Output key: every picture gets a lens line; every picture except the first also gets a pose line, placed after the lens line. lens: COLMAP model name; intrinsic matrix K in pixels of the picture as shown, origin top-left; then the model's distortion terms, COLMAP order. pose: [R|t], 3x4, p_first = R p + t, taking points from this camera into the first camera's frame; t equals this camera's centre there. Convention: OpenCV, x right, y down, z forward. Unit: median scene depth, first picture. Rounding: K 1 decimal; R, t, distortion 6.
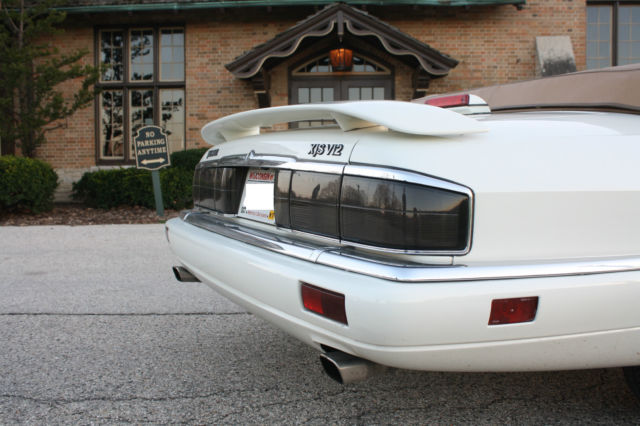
lens RADIAL K [[604.8, 0, 320.0], [0, 604.8, 213.0], [0, 0, 1]] dist [-0.150908, 0.153972]
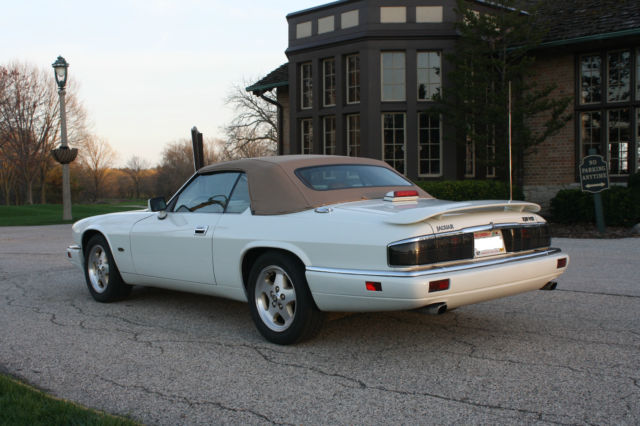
lens RADIAL K [[787.5, 0, 320.0], [0, 787.5, 213.0], [0, 0, 1]] dist [-0.043402, 0.008453]
pose [[0.708422, 0.020728, -0.705485, 0.340054], [-0.029779, 0.999556, -0.000535, -0.012317], [0.705160, 0.021388, 0.708725, -0.375479]]
